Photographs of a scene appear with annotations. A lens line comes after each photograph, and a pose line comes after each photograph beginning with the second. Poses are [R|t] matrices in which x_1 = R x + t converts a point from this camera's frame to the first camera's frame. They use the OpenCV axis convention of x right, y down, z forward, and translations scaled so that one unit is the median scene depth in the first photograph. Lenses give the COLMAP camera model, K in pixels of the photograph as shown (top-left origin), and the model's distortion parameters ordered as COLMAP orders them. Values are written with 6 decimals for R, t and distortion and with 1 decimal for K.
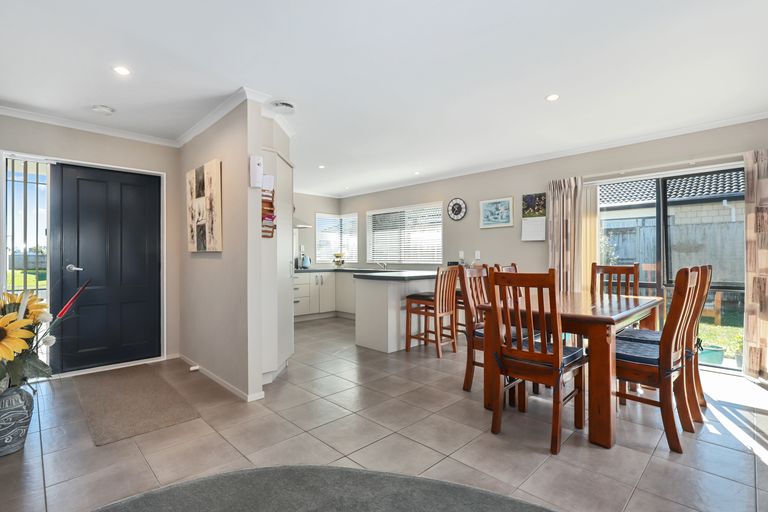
lens RADIAL K [[364.7, 0, 384.0], [0, 364.7, 256.0], [0, 0, 1]] dist [-0.003535, -0.000490]
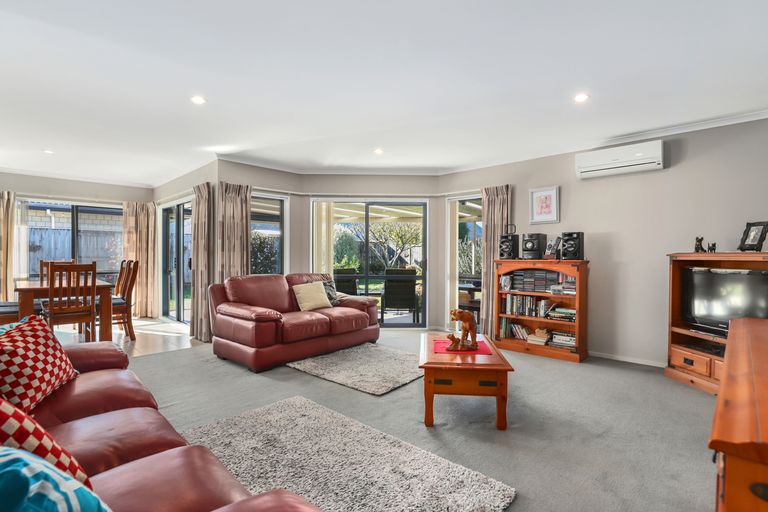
lens RADIAL K [[364.7, 0, 384.0], [0, 364.7, 256.0], [0, 0, 1]] dist [-0.003535, -0.000490]
pose [[-0.016850, 0.005002, 0.999846, -0.722182], [-0.006350, 0.999967, -0.005109, 0.002028], [-0.999838, -0.006435, -0.016818, -0.259011]]
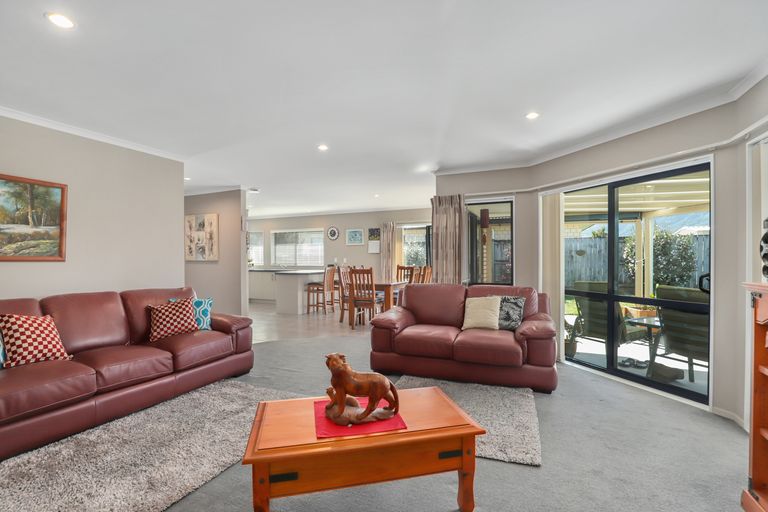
lens RADIAL K [[345.4, 0, 384.0], [0, 345.4, 256.0], [0, 0, 1]] dist [-0.034947, 0.000365]
pose [[0.931487, 0.001905, 0.363769, -0.210219], [-0.000152, 0.999988, -0.004848, -0.020742], [-0.363774, 0.004460, 0.931476, -0.754726]]
